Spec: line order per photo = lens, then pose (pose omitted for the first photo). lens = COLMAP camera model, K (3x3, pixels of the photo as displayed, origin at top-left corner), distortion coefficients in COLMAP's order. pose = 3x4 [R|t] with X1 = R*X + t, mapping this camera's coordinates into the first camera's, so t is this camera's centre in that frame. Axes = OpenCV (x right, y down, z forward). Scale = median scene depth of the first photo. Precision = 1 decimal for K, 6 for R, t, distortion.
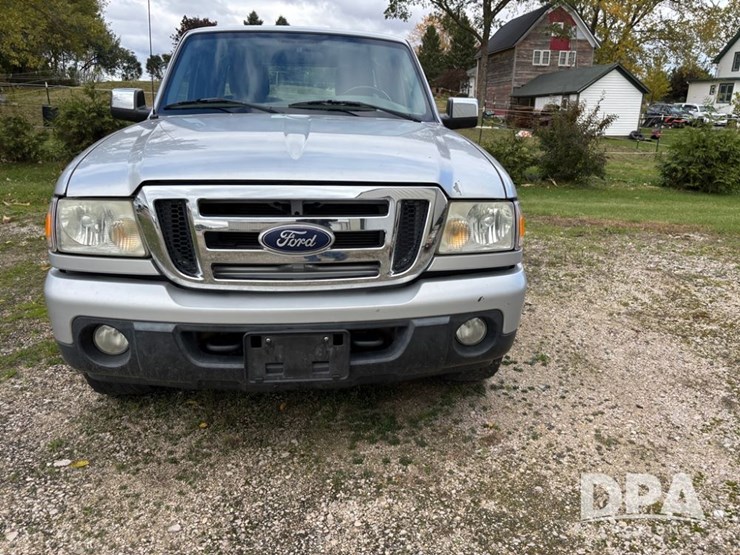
lens RADIAL K [[560.6, 0, 372.6], [0, 560.6, 281.0], [0, 0, 1]] dist [0.046054, -0.048826]
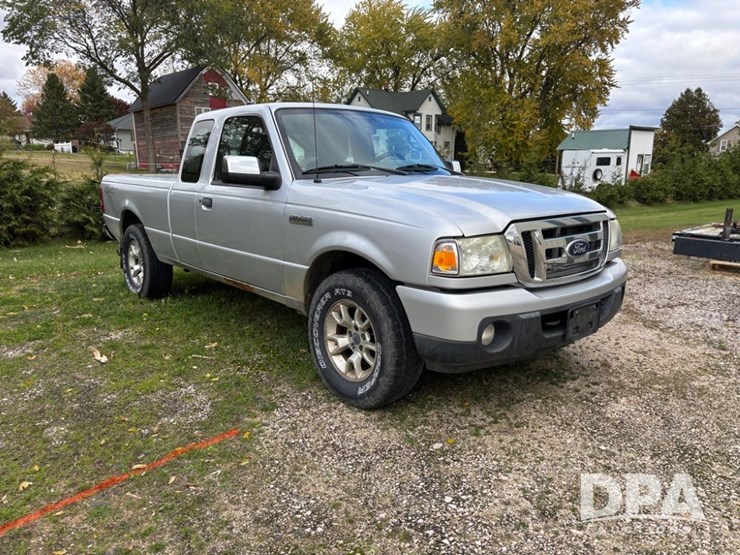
lens RADIAL K [[560.6, 0, 372.2], [0, 560.6, 280.7], [0, 0, 1]] dist [0.046054, -0.048826]
pose [[0.818705, -0.131531, 0.558946, -1.385632], [0.179367, 0.983283, -0.031339, -0.034302], [-0.545480, 0.125914, 0.828611, -0.026848]]
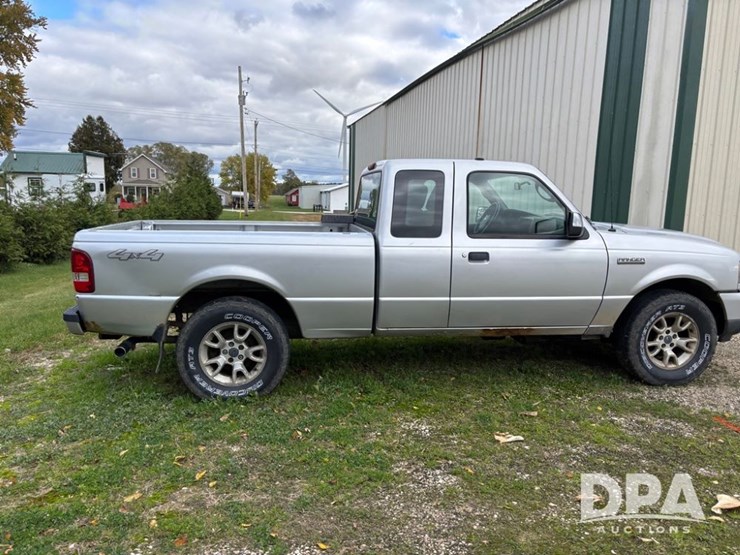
lens RADIAL K [[560.6, 0, 373.6], [0, 560.6, 282.2], [0, 0, 1]] dist [0.046054, -0.048826]
pose [[-0.042964, -0.175254, 0.983585, -2.675265], [0.275932, 0.944120, 0.180275, -0.865576], [-0.960217, 0.279148, 0.007795, 2.331900]]
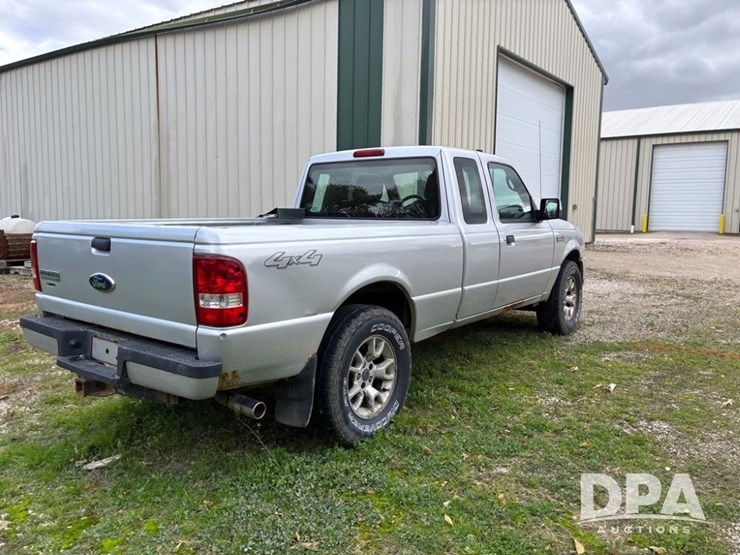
lens RADIAL K [[560.6, 0, 375.6], [0, 560.6, 277.6], [0, 0, 1]] dist [0.046054, -0.048826]
pose [[-0.732706, -0.107459, 0.672008, -1.796776], [0.179928, 0.921729, 0.343572, -1.195466], [-0.656329, 0.372650, -0.656021, 3.794392]]
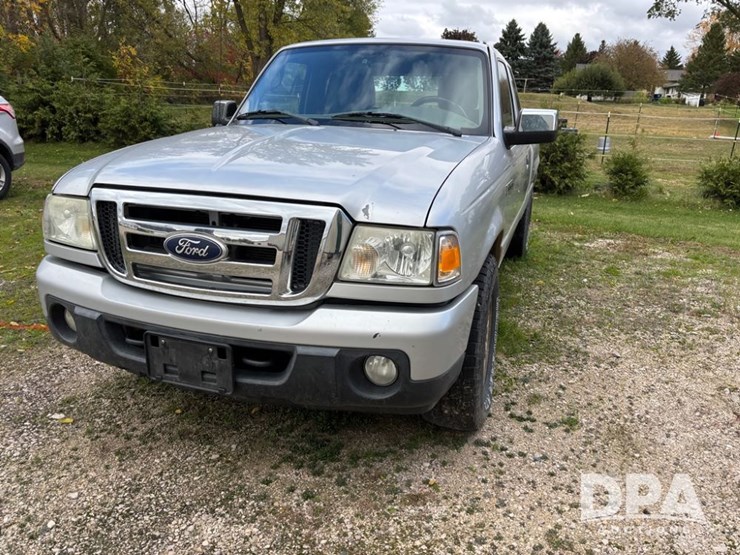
lens RADIAL K [[560.6, 0, 369.7], [0, 560.6, 275.0], [0, 0, 1]] dist [0.046054, -0.048826]
pose [[0.907337, 0.120138, -0.402873, 0.504719], [-0.129003, 0.991631, 0.005170, -0.064205], [0.400122, 0.047281, 0.915241, 0.170697]]
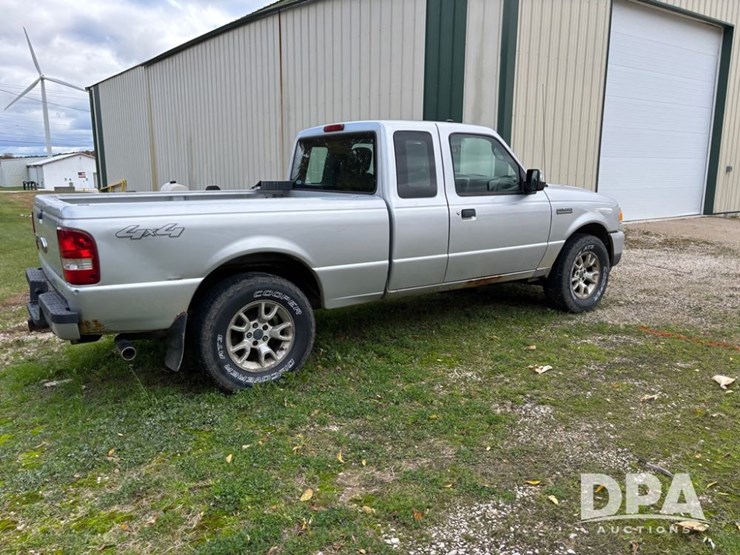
lens RADIAL K [[560.6, 0, 374.2], [0, 560.6, 286.3], [0, 0, 1]] dist [0.046054, -0.048826]
pose [[-0.484733, -0.197511, 0.852070, -2.417457], [0.249242, 0.902590, 0.351012, -1.081851], [-0.838399, 0.382519, -0.388287, 3.211722]]
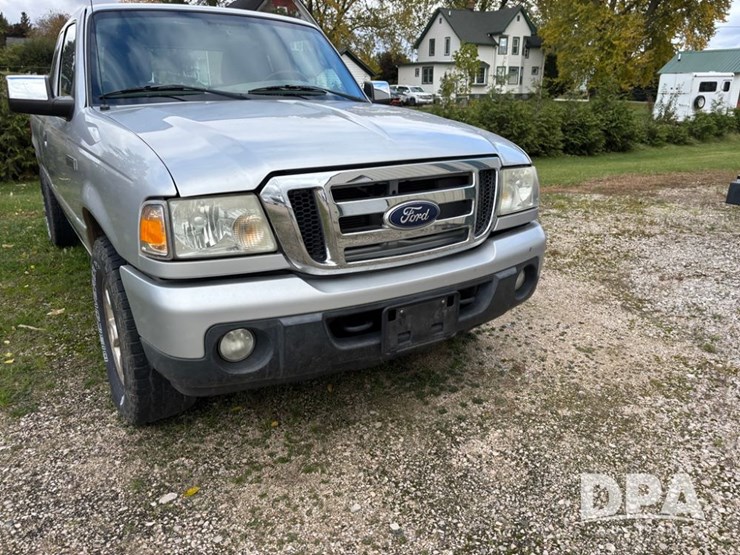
lens RADIAL K [[560.6, 0, 374.4], [0, 560.6, 283.2], [0, 0, 1]] dist [0.046054, -0.048826]
pose [[0.894516, -0.163004, 0.416258, -0.594146], [0.150642, 0.986603, 0.062627, -0.021147], [-0.420890, 0.006685, 0.907087, 0.048993]]
